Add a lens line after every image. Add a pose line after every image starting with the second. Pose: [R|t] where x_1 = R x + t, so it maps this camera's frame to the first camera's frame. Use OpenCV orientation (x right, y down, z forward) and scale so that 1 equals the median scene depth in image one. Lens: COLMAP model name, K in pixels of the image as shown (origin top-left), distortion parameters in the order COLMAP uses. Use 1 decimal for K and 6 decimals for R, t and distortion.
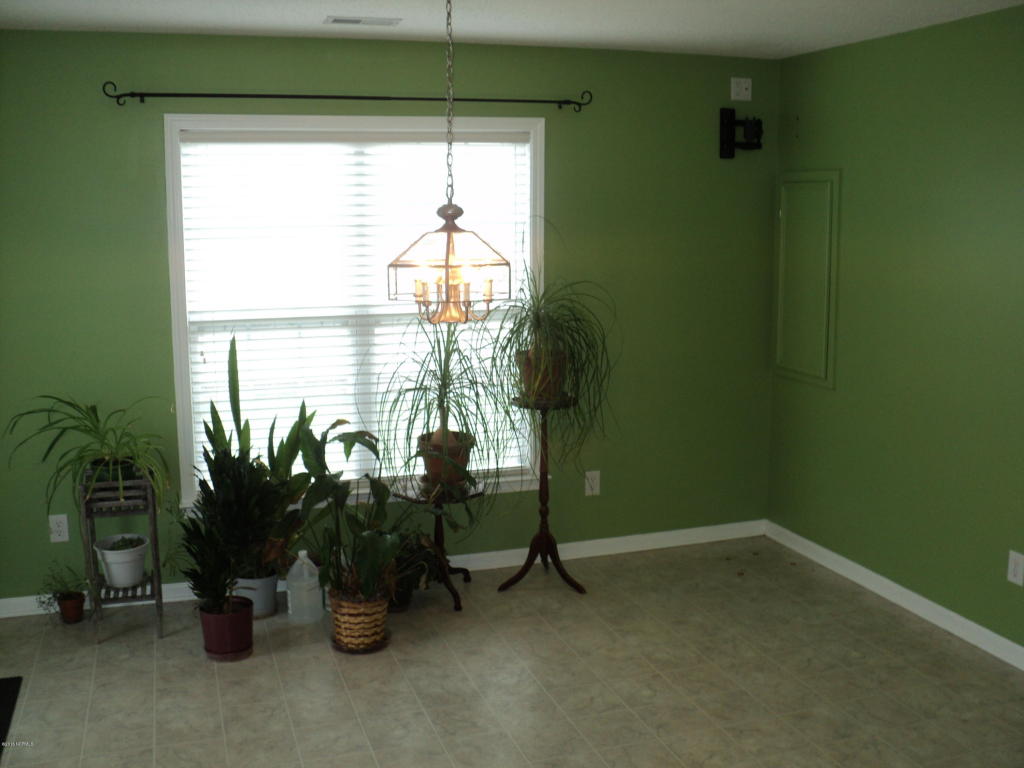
lens RADIAL K [[1059.6, 0, 514.5], [0, 1059.6, 376.8], [0, 0, 1]] dist [-0.218485, 0.251185]
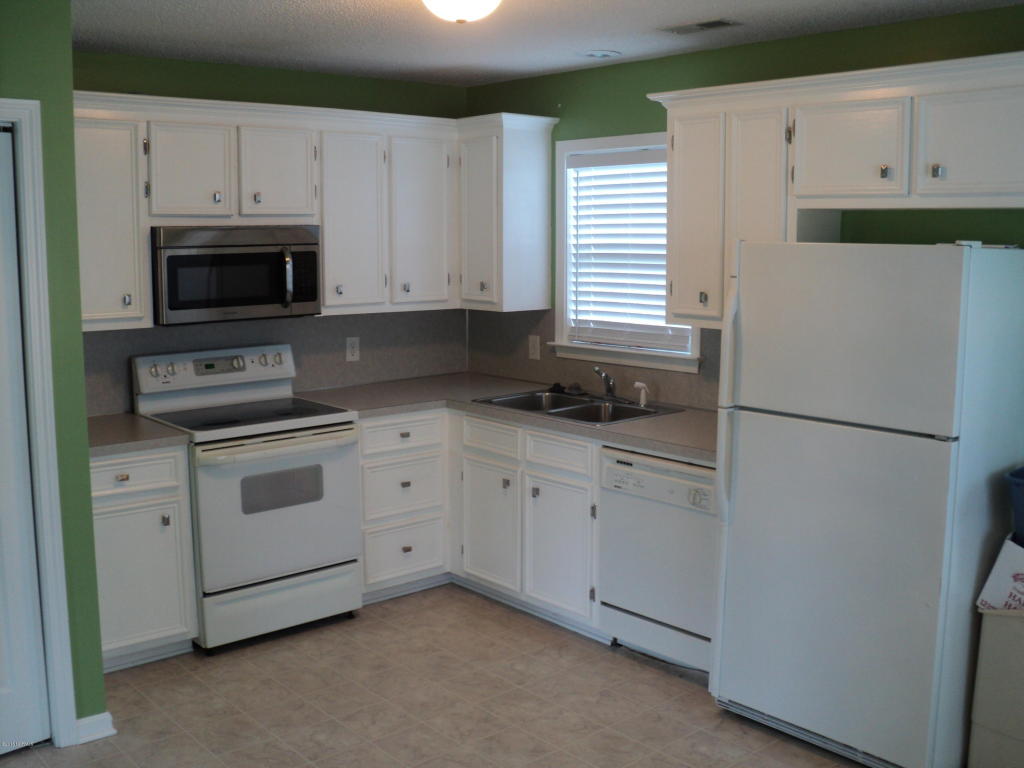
lens RADIAL K [[1059.6, 0, 514.5], [0, 1059.6, 376.8], [0, 0, 1]] dist [-0.218485, 0.251185]
pose [[-0.923278, 0.054191, -0.380292, 0.545109], [-0.059581, 0.957815, 0.281141, -0.305156], [0.379485, 0.282229, -0.881101, 1.916161]]
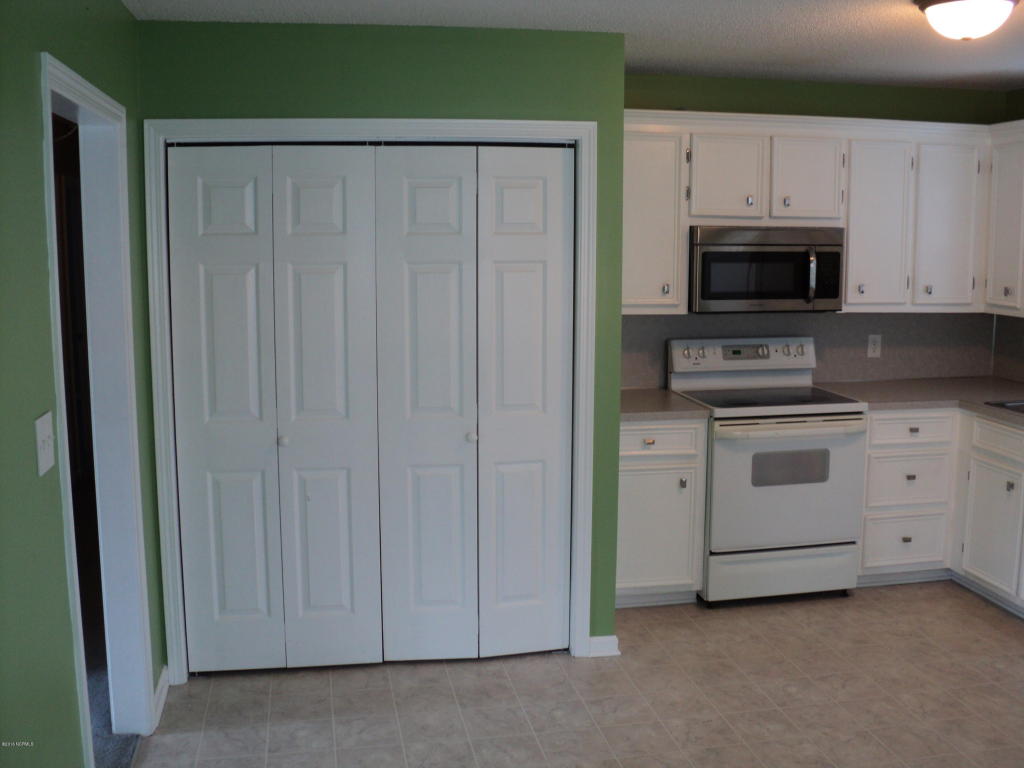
lens RADIAL K [[1059.6, 0, 514.5], [0, 1059.6, 376.8], [0, 0, 1]] dist [-0.218485, 0.251185]
pose [[-0.990979, -0.017112, 0.132921, 0.513902], [0.022811, 0.955805, 0.293114, -0.329576], [-0.132063, 0.293502, -0.946793, 2.044815]]
